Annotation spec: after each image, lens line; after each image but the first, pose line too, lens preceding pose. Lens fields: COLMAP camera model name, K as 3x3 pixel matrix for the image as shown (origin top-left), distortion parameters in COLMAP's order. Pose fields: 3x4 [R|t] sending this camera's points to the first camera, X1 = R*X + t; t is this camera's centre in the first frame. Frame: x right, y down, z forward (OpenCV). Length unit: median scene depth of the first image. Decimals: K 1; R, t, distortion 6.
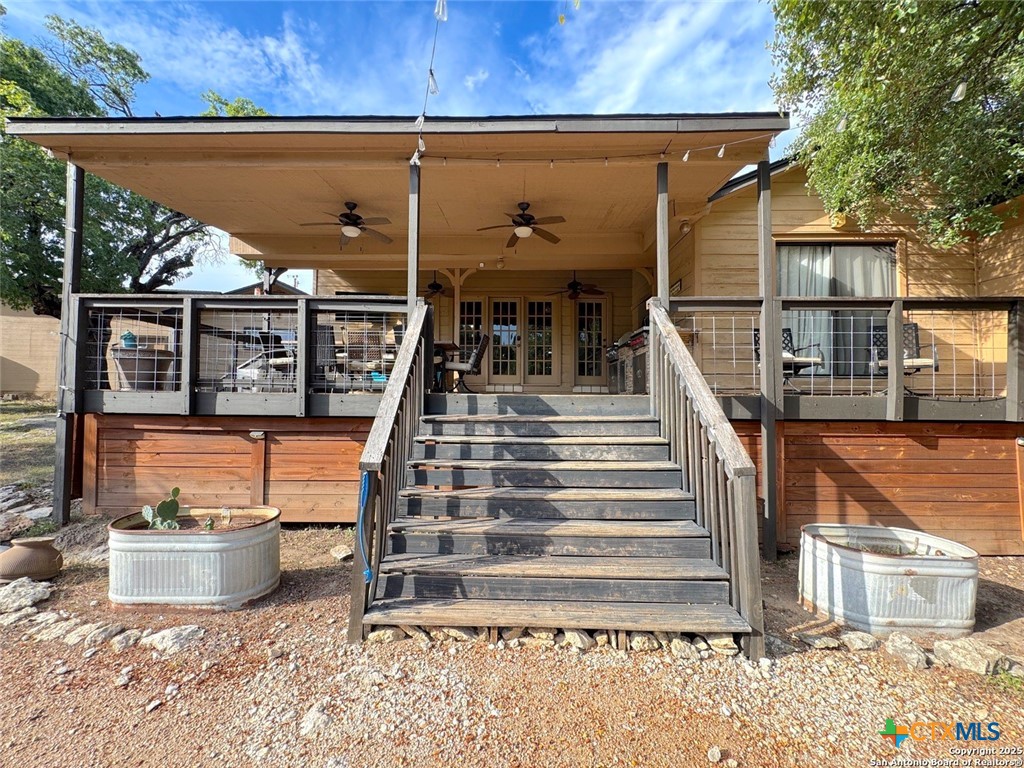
lens RADIAL K [[408.6, 0, 514.4], [0, 408.6, 383.5], [0, 0, 1]] dist [-0.000948, -0.000021]
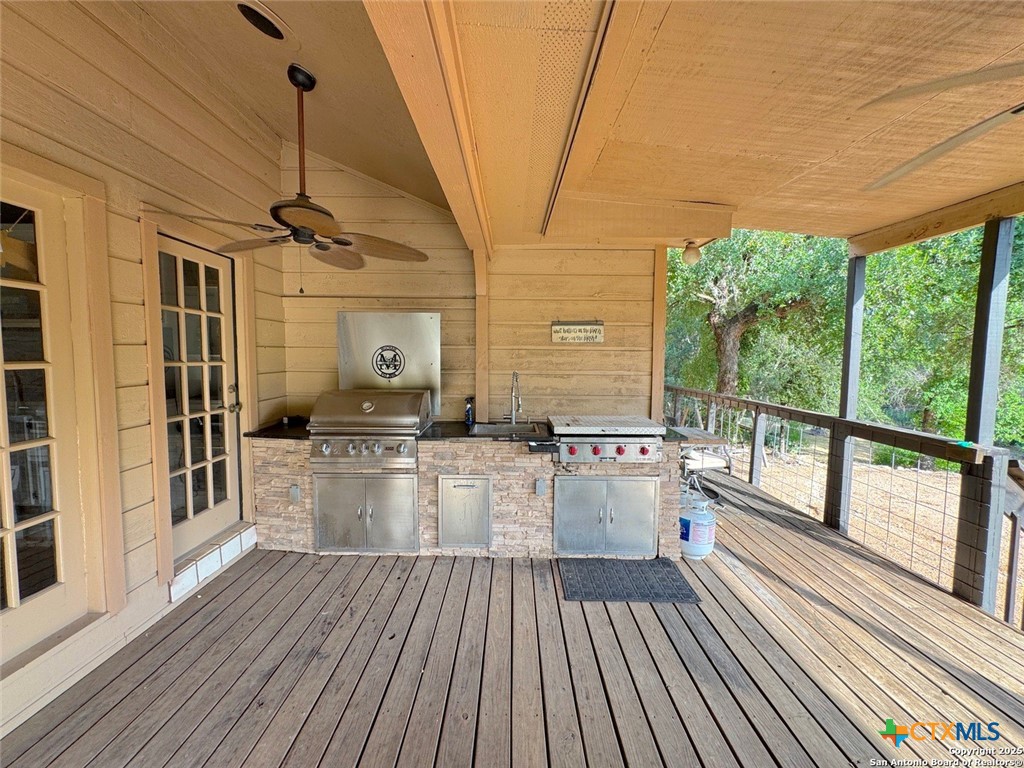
lens RADIAL K [[408.6, 0, 514.2], [0, 408.6, 381.8], [0, 0, 1]] dist [-0.000948, -0.000021]
pose [[-0.010173, -0.075757, 0.997074, -0.107088], [-0.046633, 0.996077, 0.075205, -0.146152], [-0.998860, -0.045732, -0.013666, 0.782883]]
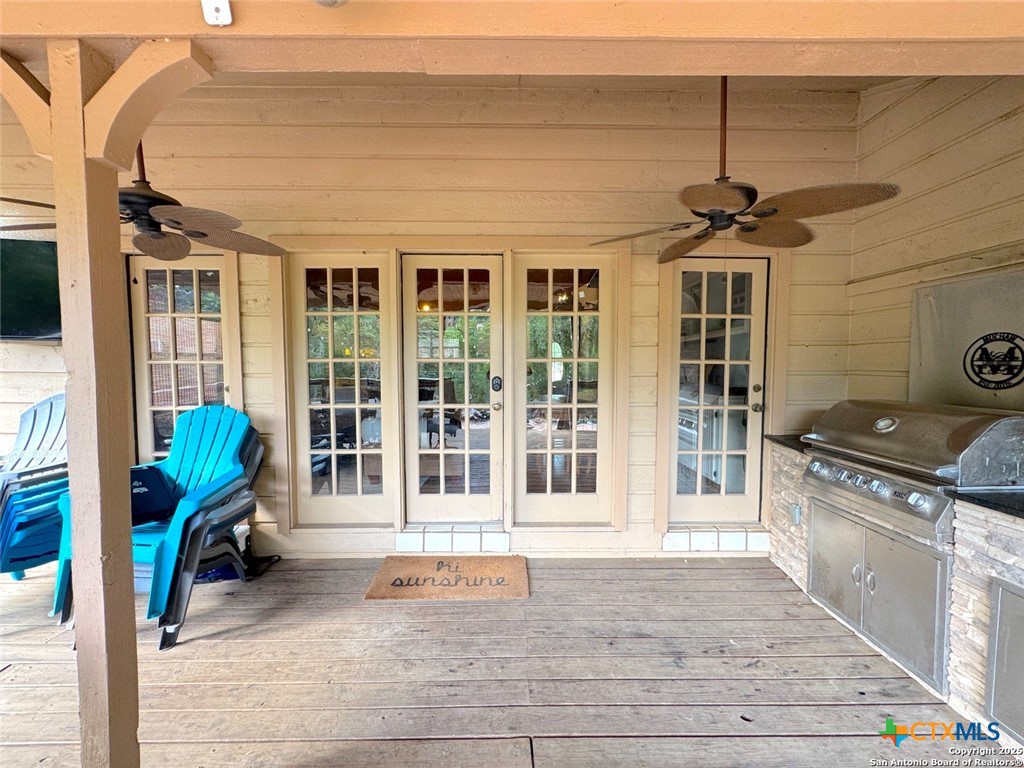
lens RADIAL K [[408.6, 0, 511.1], [0, 408.6, 384.0], [0, 0, 1]] dist [-0.000948, -0.000021]
pose [[0.999775, -0.005913, 0.020382, 0.015175], [0.004146, 0.996315, 0.085667, -0.137868], [-0.020814, -0.085563, 0.996115, 0.680321]]
